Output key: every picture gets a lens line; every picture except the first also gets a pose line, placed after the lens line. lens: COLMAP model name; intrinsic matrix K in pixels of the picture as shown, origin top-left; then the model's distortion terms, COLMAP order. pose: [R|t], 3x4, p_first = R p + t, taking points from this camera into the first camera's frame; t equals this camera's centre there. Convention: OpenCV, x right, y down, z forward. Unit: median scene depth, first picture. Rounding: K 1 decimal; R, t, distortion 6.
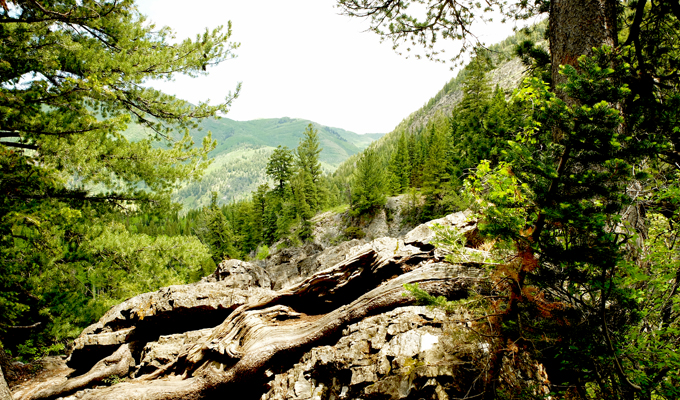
lens RADIAL K [[595.8, 0, 339.8], [0, 595.8, 229.8], [0, 0, 1]] dist [-0.010804, -0.003763]
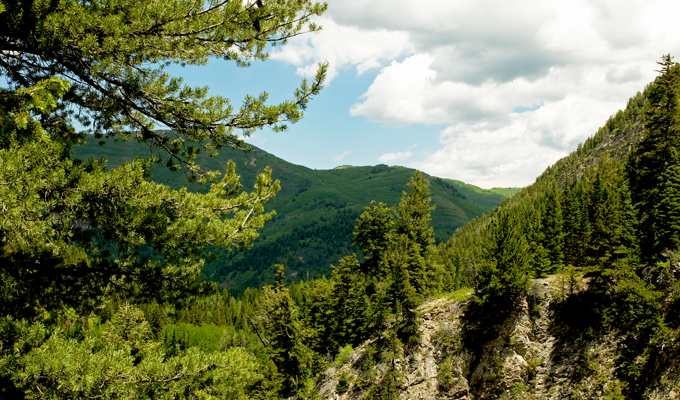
lens RADIAL K [[595.8, 0, 339.8], [0, 595.8, 229.8], [0, 0, 1]] dist [-0.010804, -0.003763]
pose [[0.992113, 0.014764, -0.124475, -0.051760], [-0.030638, 0.991481, -0.126598, -0.018247], [0.121546, 0.129413, 0.984113, 0.303497]]
